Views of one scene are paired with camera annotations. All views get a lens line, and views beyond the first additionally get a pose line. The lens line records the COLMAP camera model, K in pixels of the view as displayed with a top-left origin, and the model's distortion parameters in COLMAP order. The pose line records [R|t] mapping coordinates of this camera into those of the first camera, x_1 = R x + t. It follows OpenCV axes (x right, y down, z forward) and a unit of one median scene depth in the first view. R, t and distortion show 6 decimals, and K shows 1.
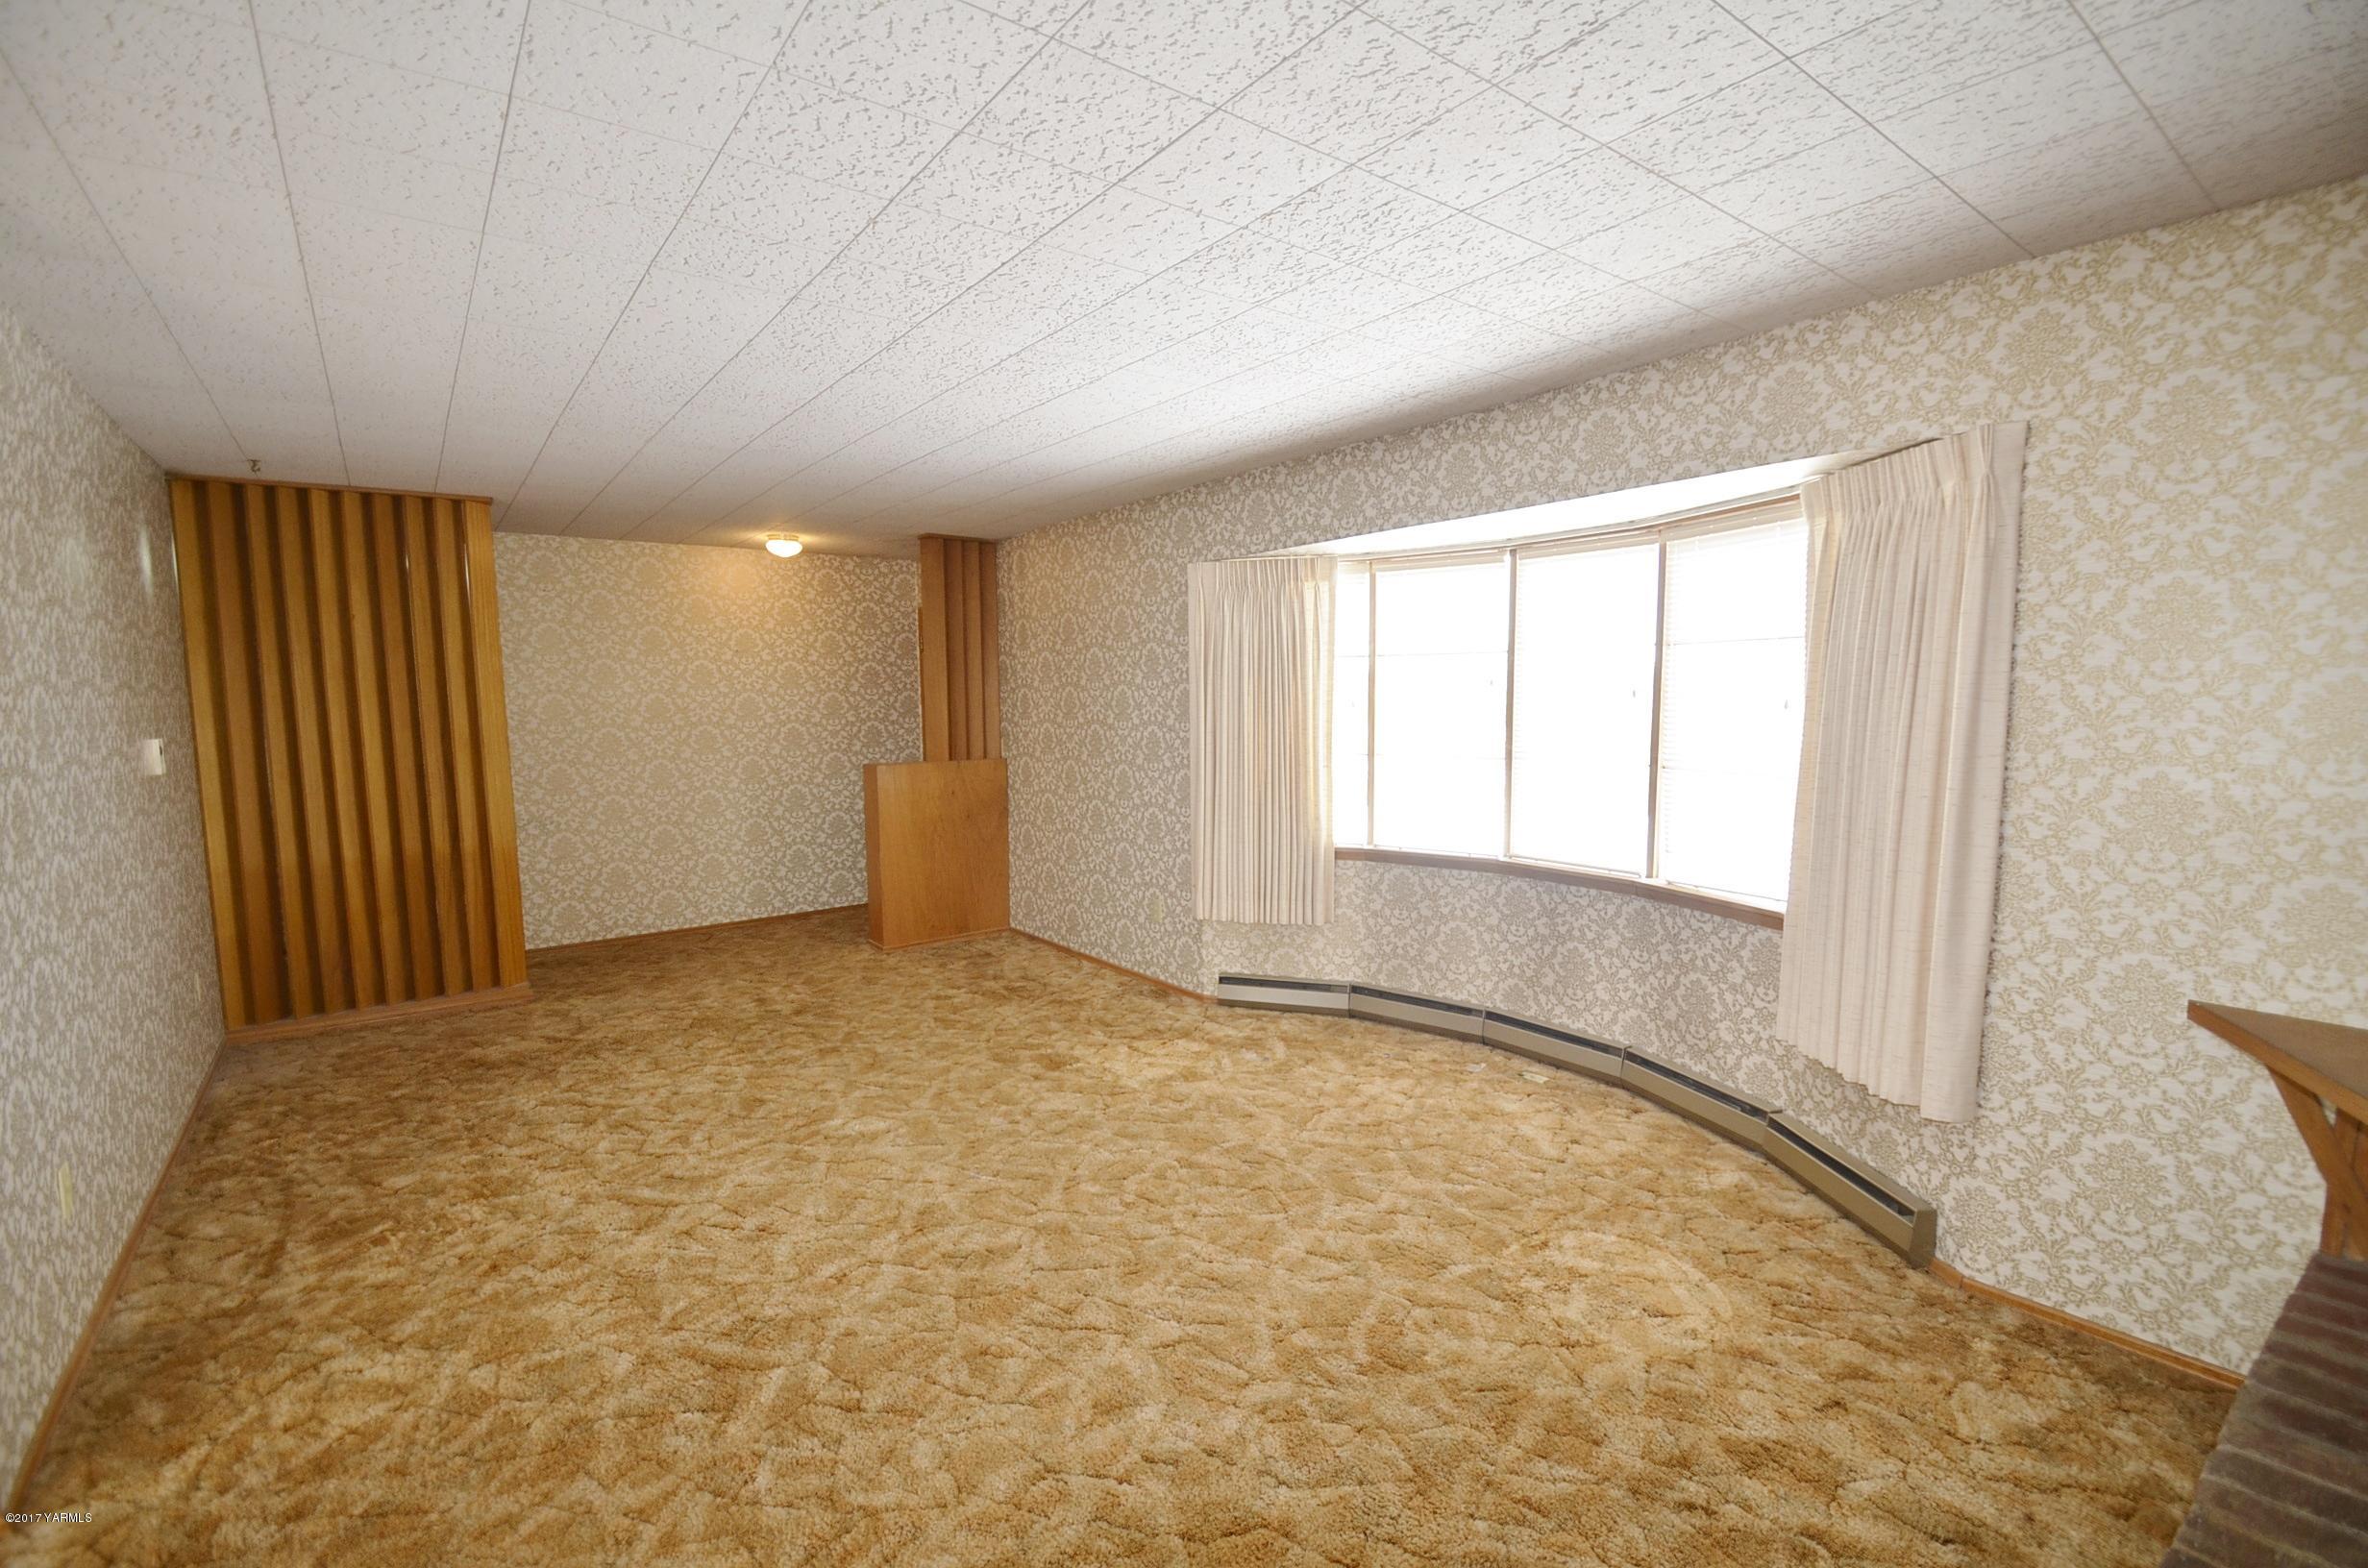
lens RADIAL K [[1040.3, 0, 1195.9], [0, 1040.3, 798.3], [0, 0, 1]] dist [0.012381, -0.016524]
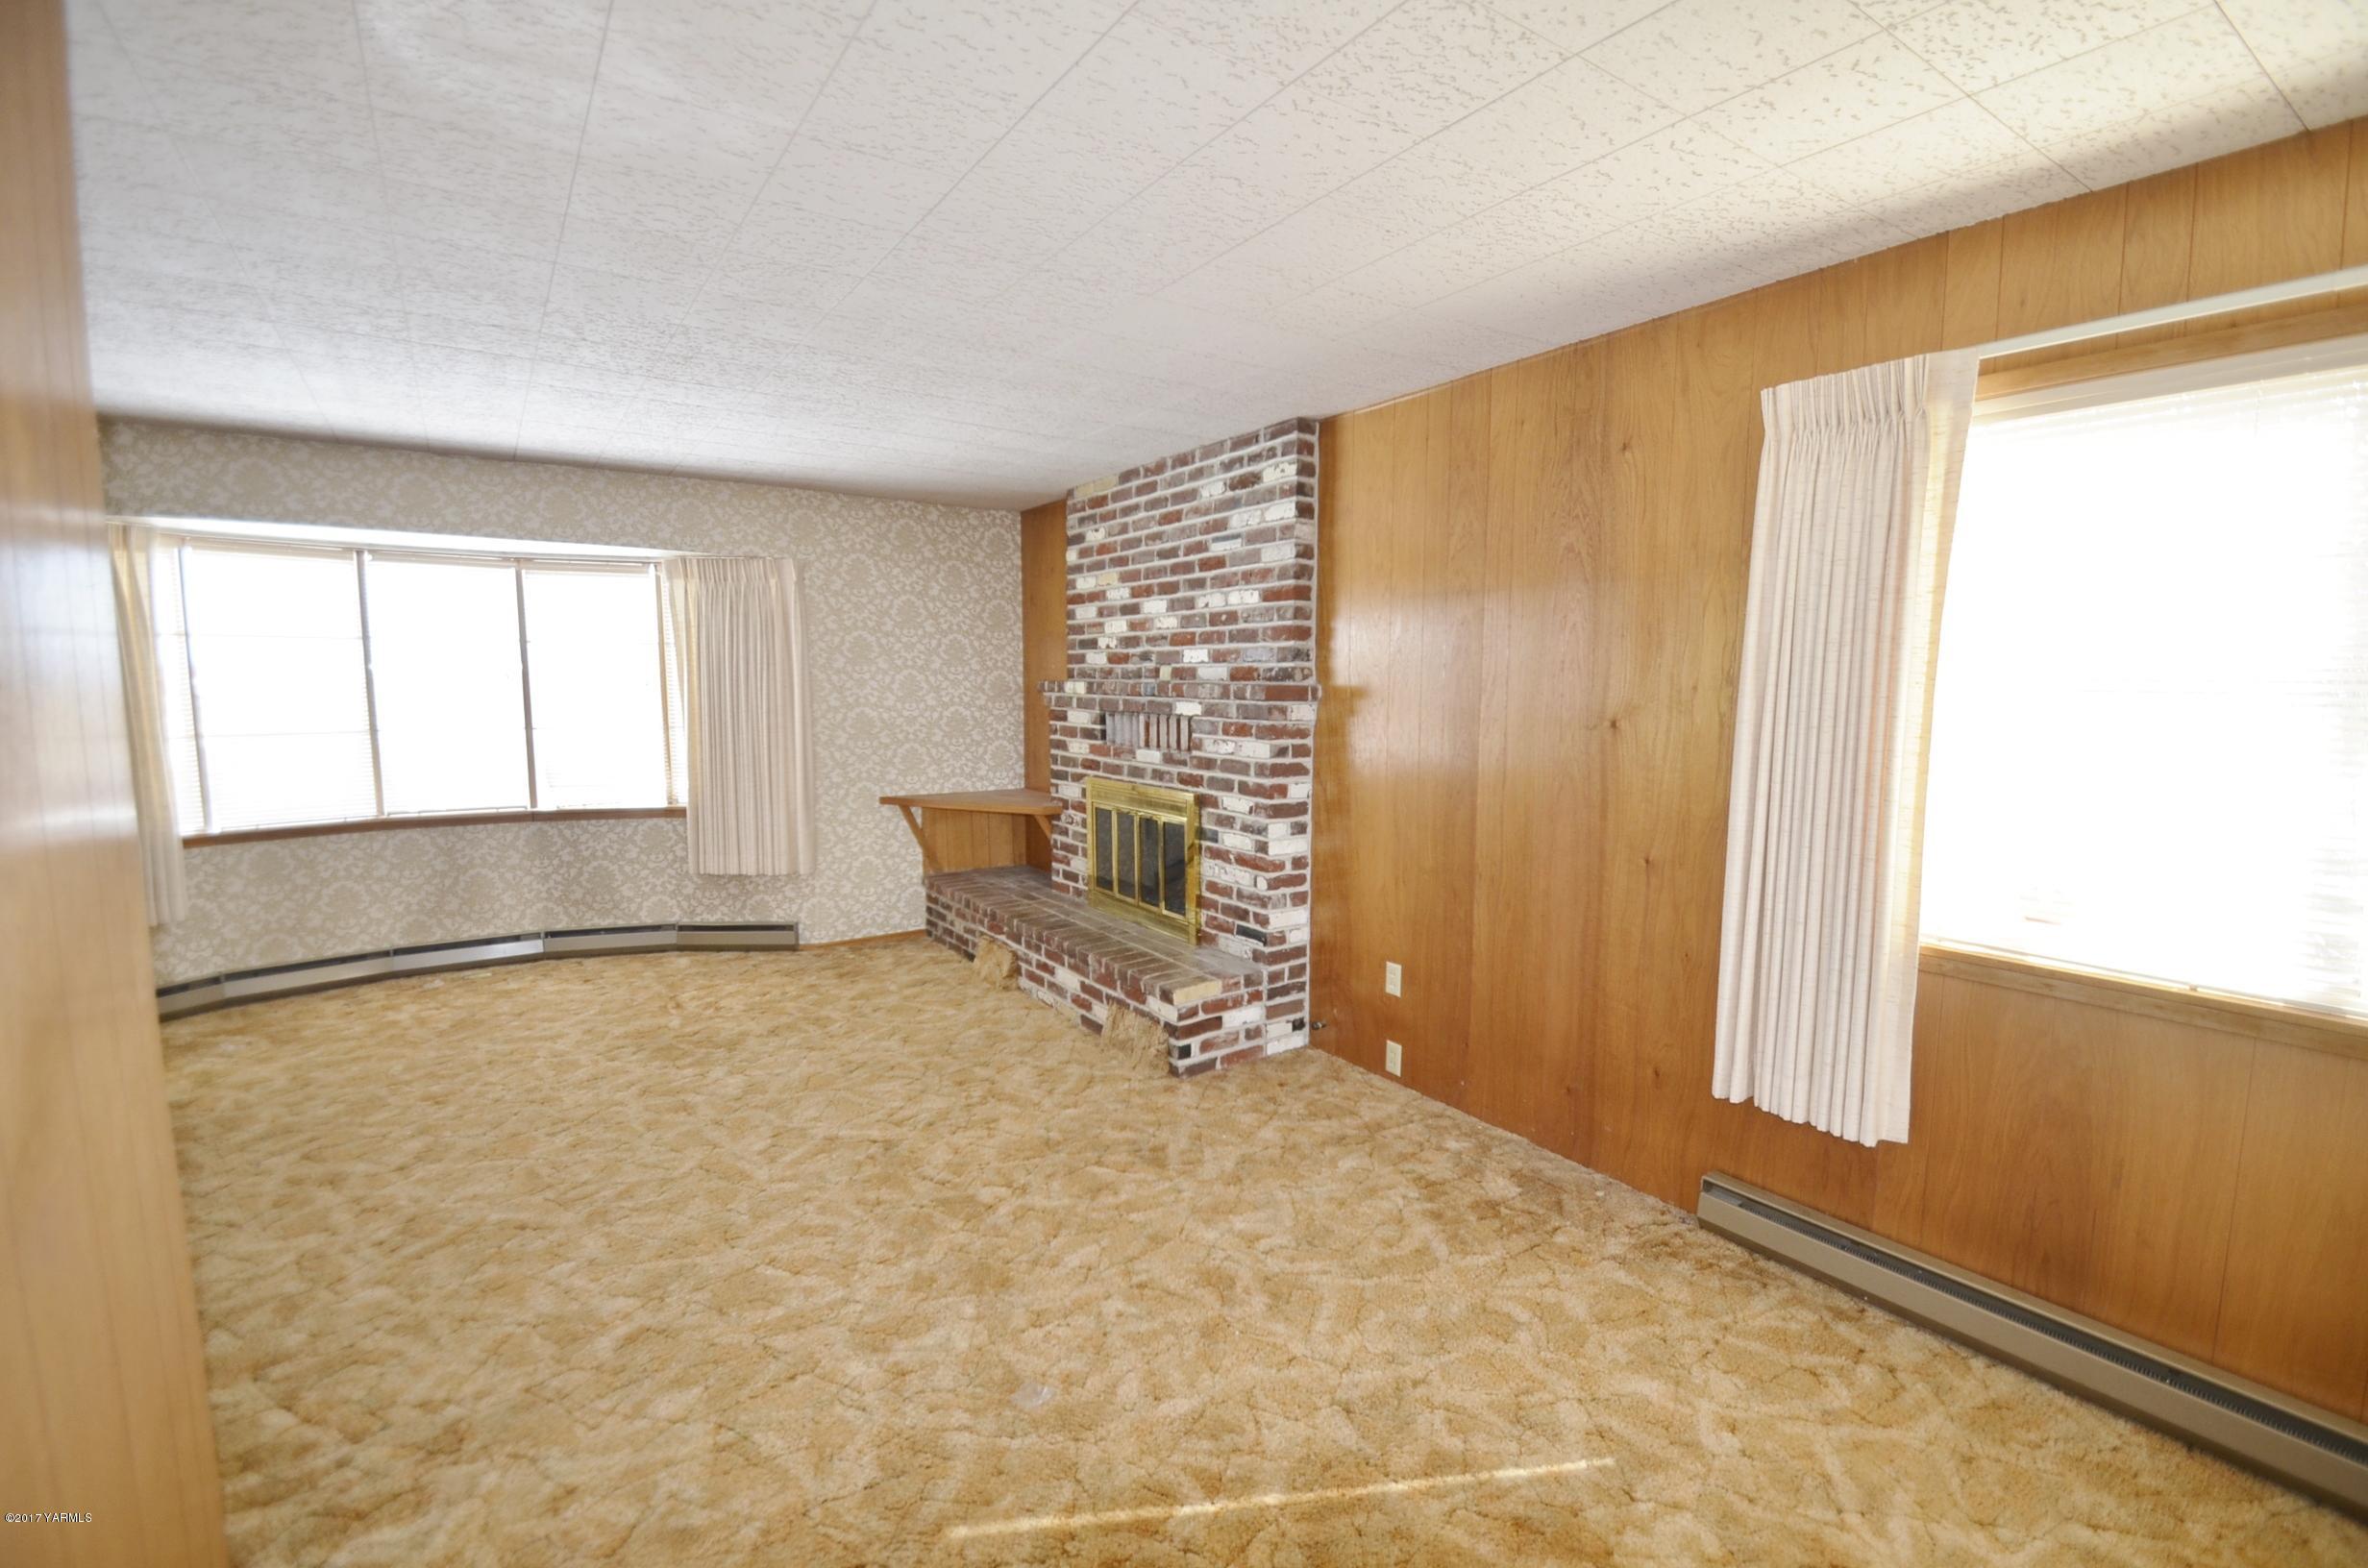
lens RADIAL K [[1040.3, 0, 1197.8], [0, 1040.3, 797.5], [0, 0, 1]] dist [0.012381, -0.016524]
pose [[0.046913, -0.103671, 0.993505, -1.099995], [0.093939, 0.990650, 0.098937, 0.008434], [-0.994472, 0.088687, 0.056214, 0.038147]]
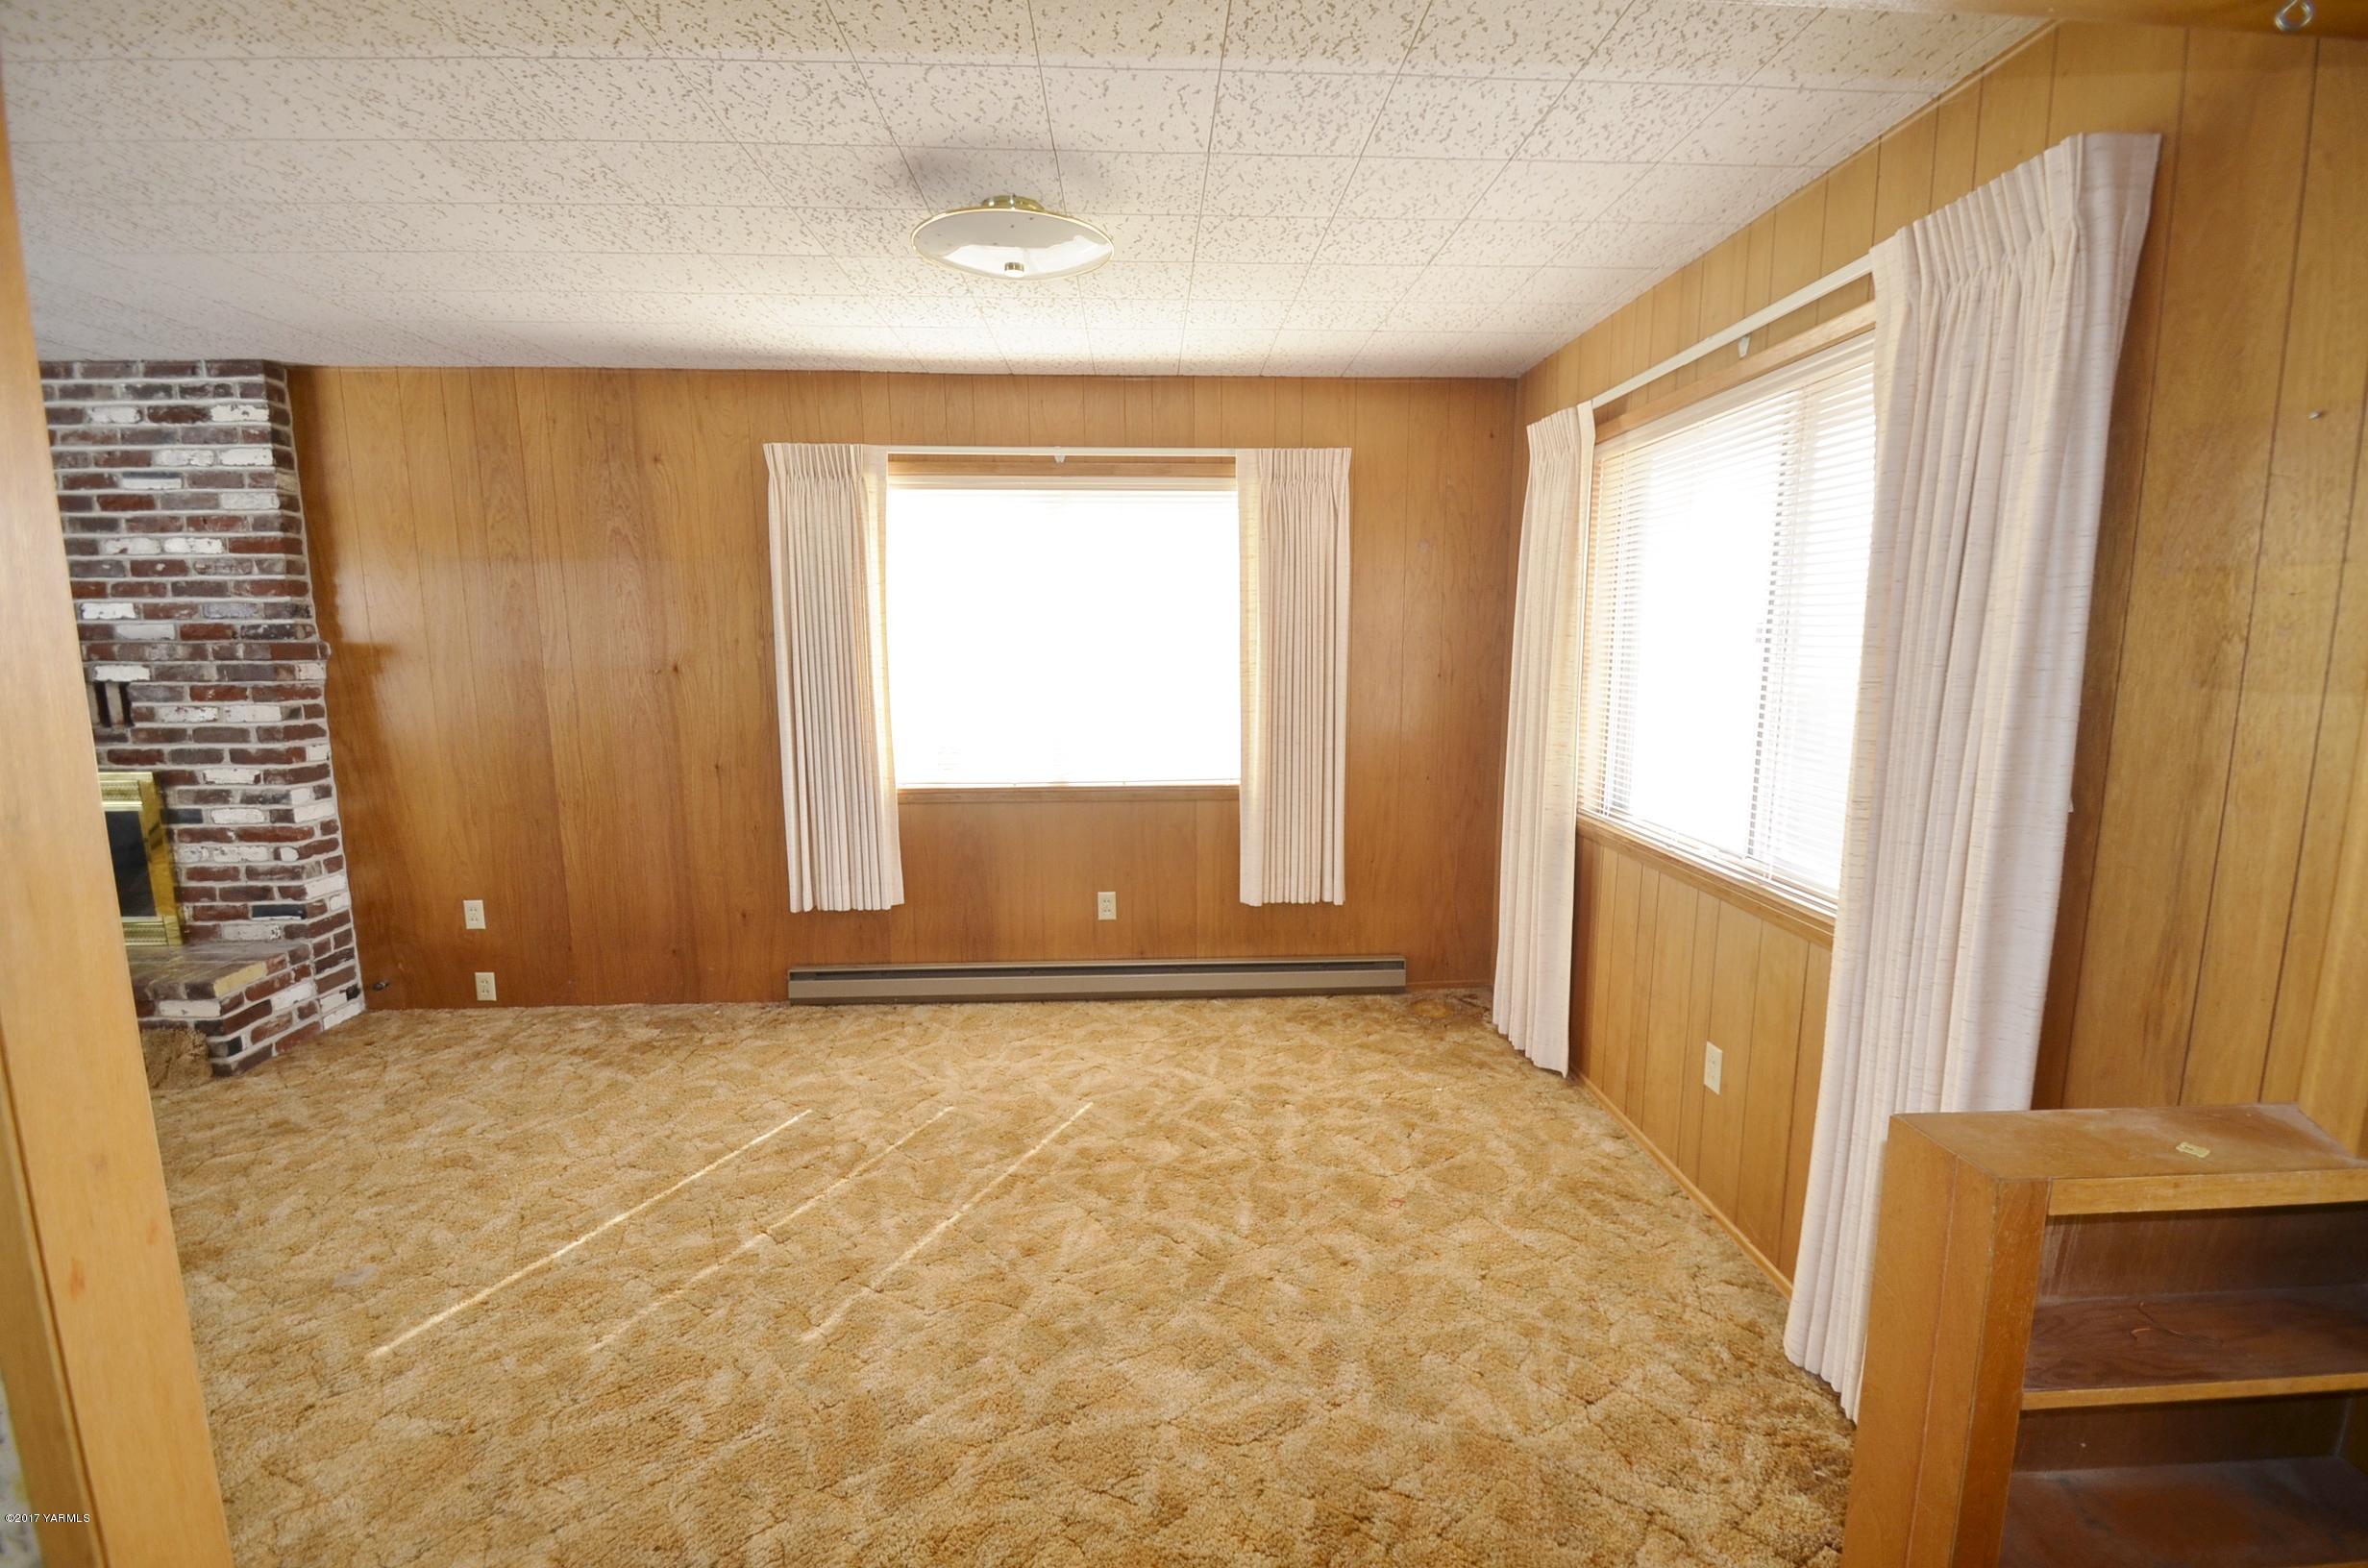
lens RADIAL K [[1040.3, 0, 1203.5], [0, 1040.3, 799.2], [0, 0, 1]] dist [0.012381, -0.016524]
pose [[-0.827015, -0.076555, 0.556944, -1.376516], [0.064268, 0.971315, 0.228945, -0.022610], [-0.558495, 0.225135, -0.798372, 0.390946]]
